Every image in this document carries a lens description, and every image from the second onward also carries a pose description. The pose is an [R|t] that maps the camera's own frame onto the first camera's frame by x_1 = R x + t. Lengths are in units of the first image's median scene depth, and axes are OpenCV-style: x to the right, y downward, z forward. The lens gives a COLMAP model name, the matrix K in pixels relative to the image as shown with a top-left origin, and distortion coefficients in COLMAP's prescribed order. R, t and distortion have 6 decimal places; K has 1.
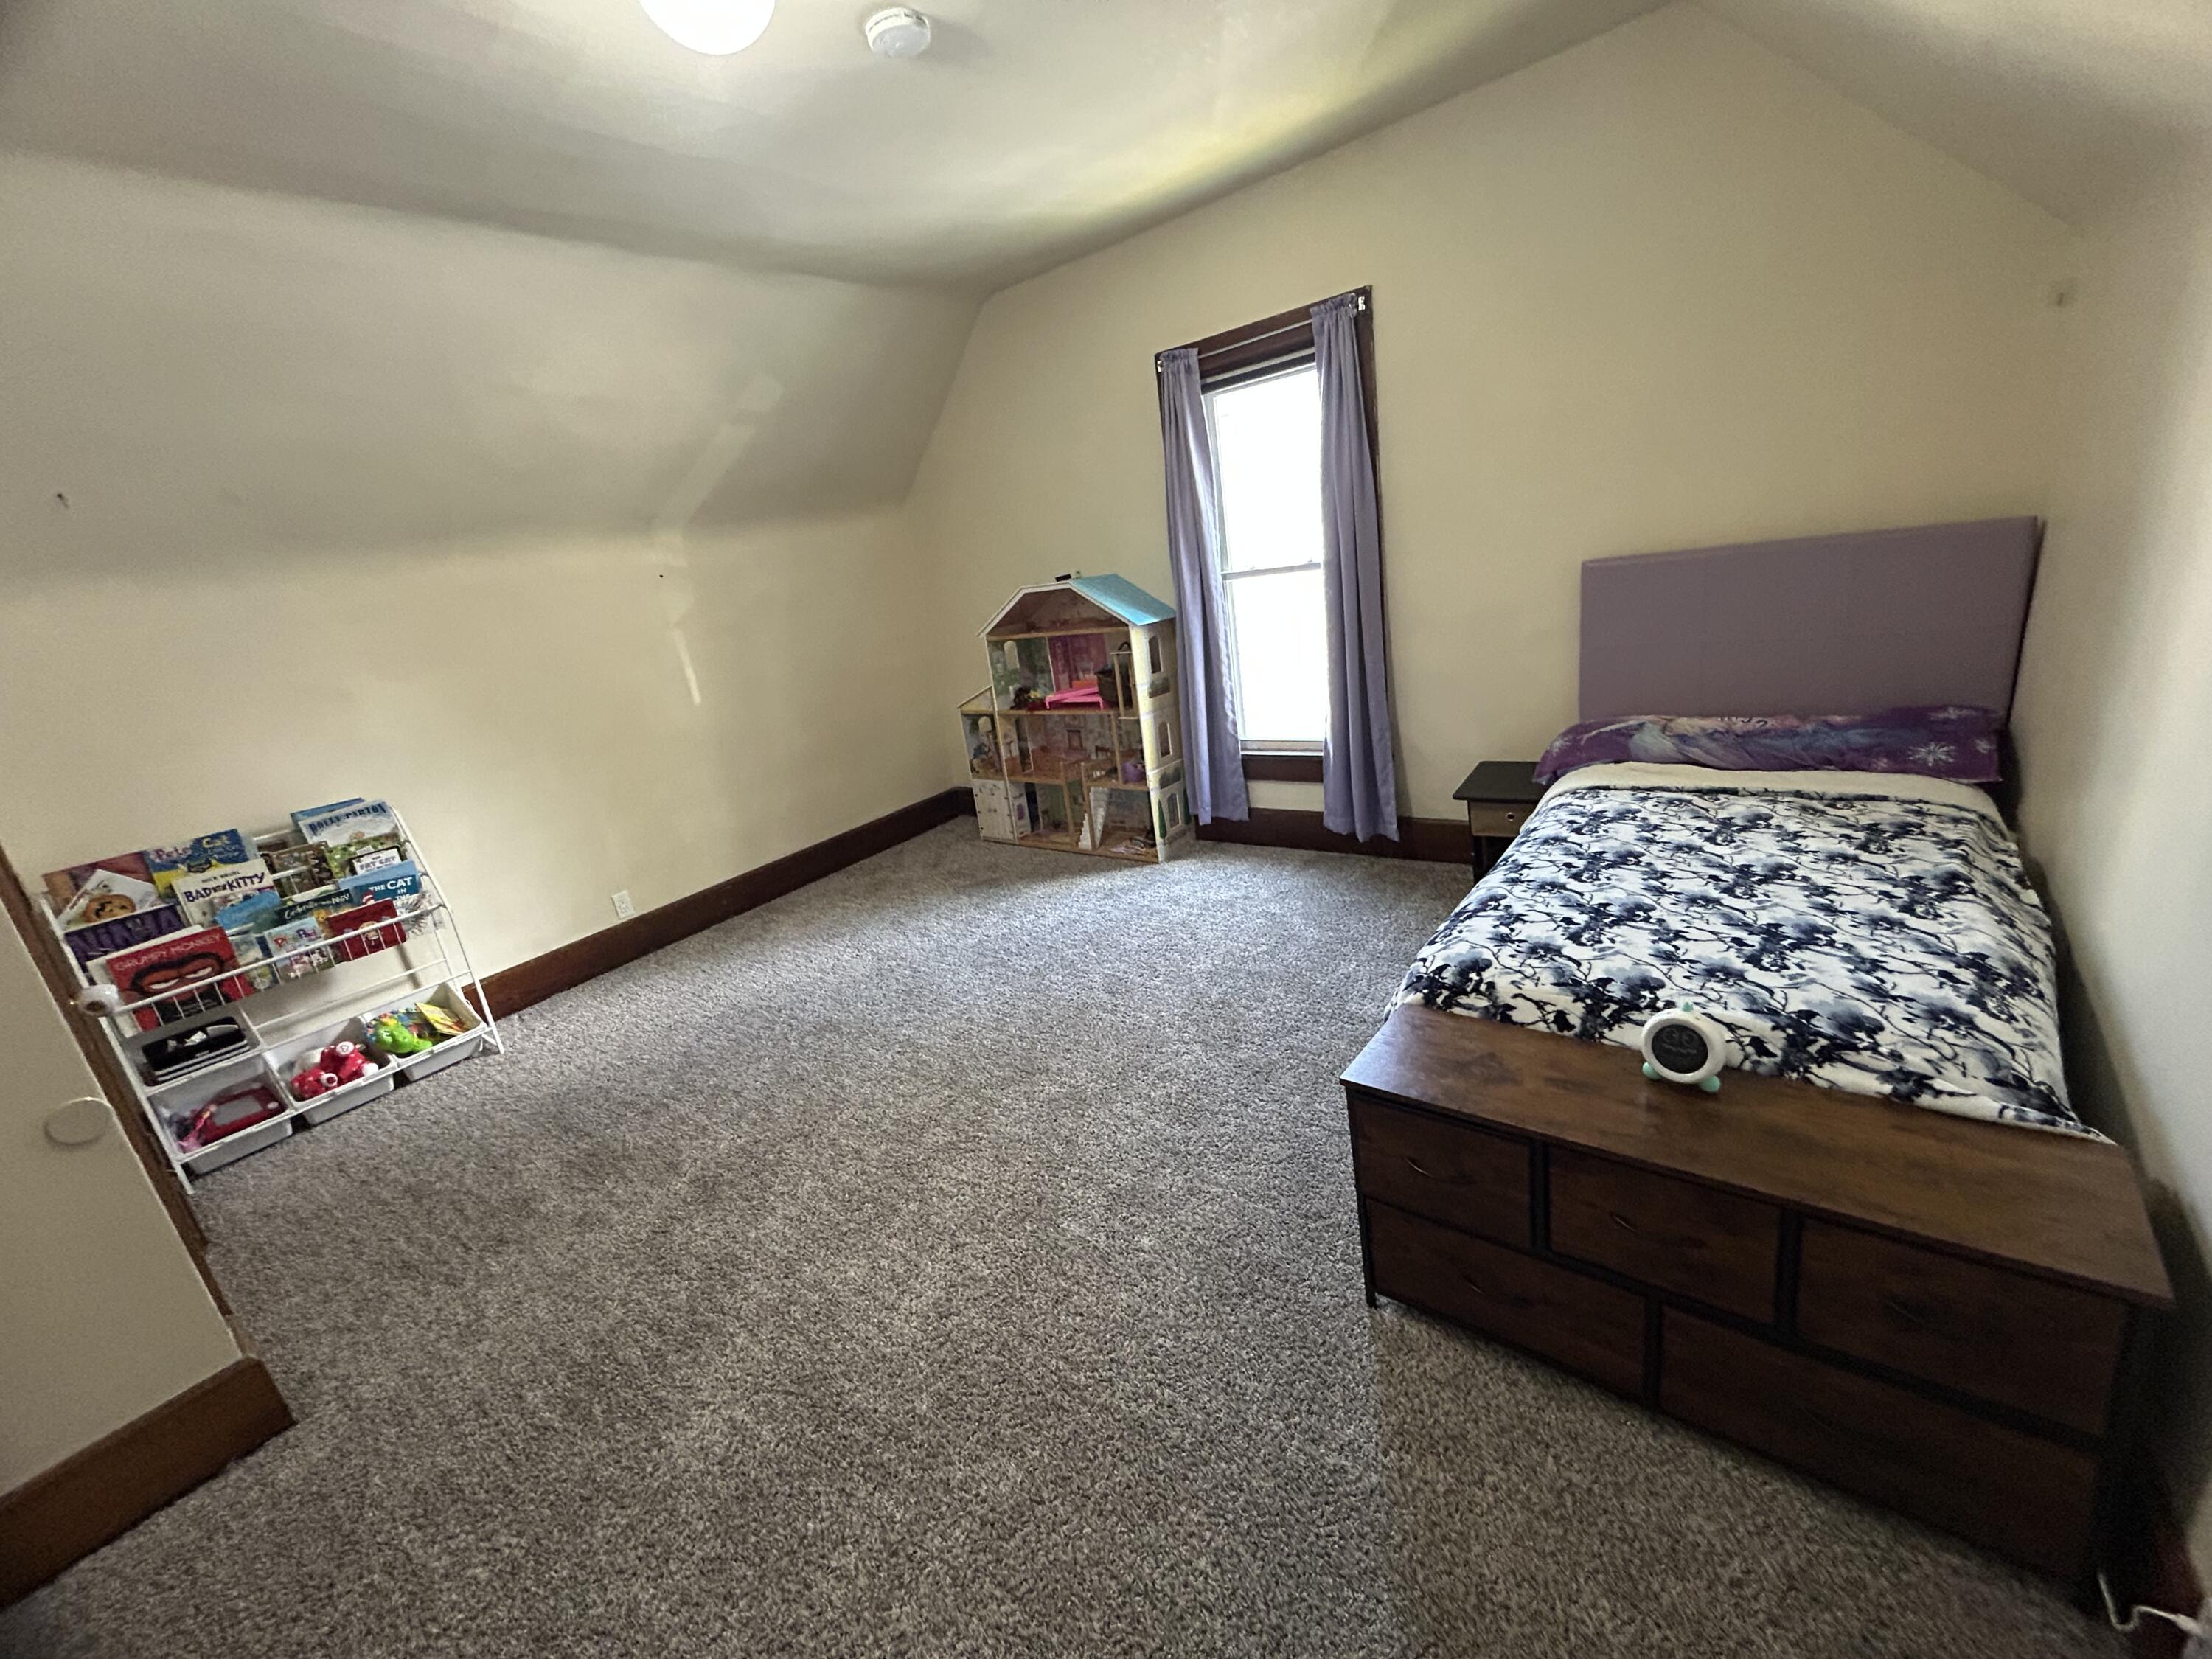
lens RADIAL K [[895.2, 0, 1100.6], [0, 895.2, 821.6], [0, 0, 1]] dist [-0.002371, 0.001402]
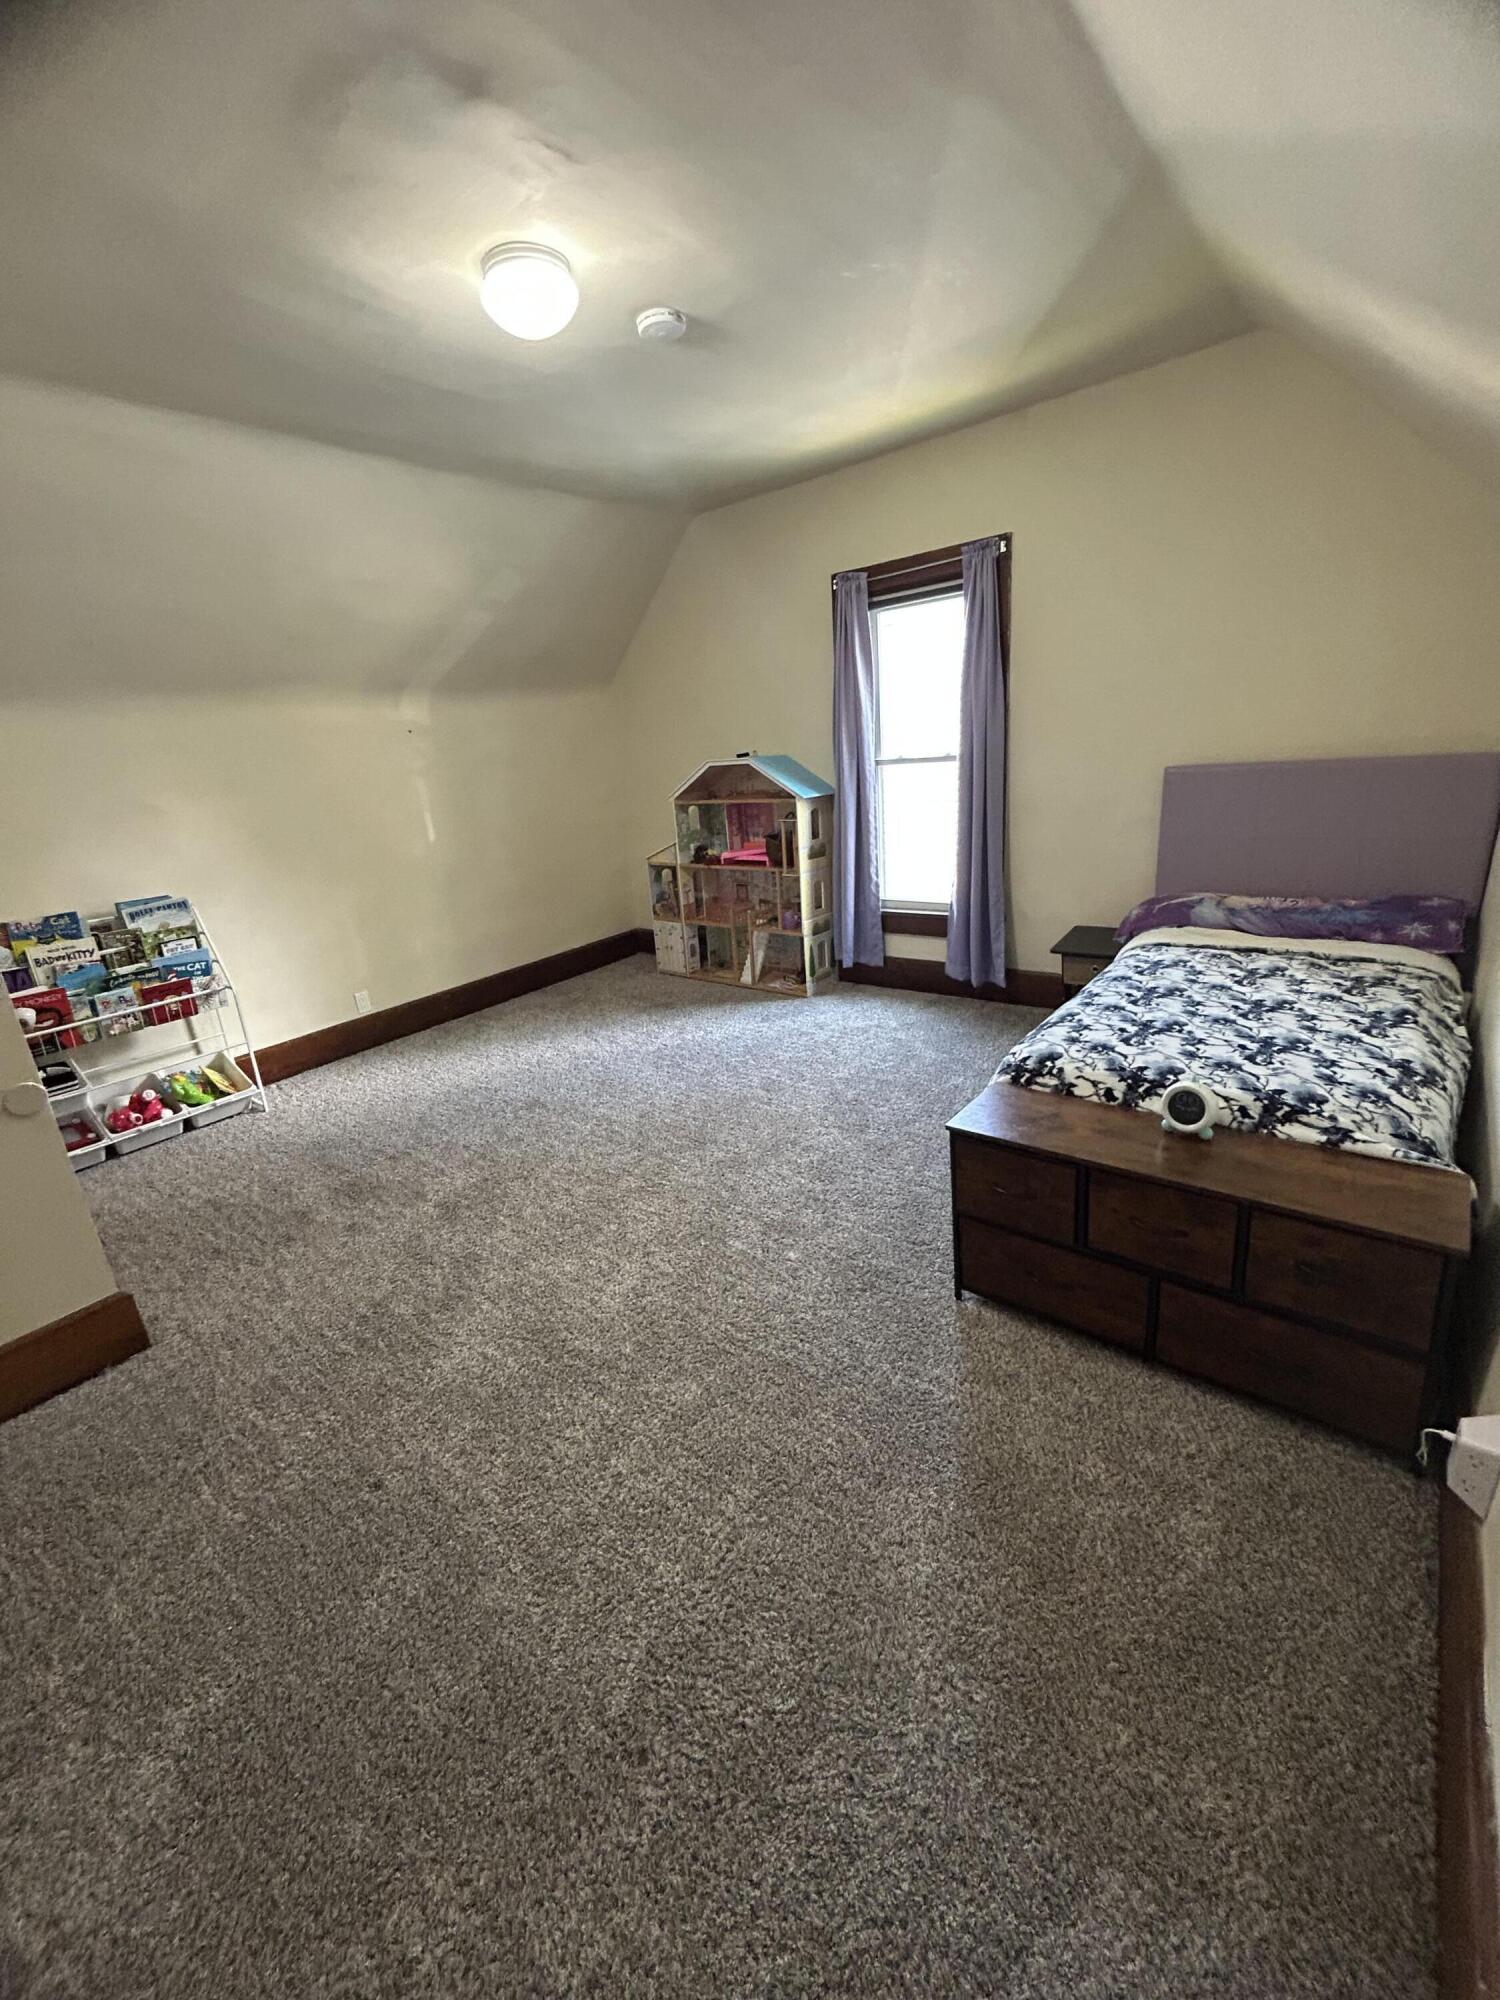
lens RADIAL K [[809.4, 0, 754.8], [0, 809.4, 992.8], [0, 0, 1]] dist [-0.002371, 0.001402]
pose [[0.998041, 0.061093, 0.013453, -0.035911], [-0.061240, 0.998065, 0.010797, 0.057439], [-0.012767, -0.011600, 0.999851, -0.154881]]
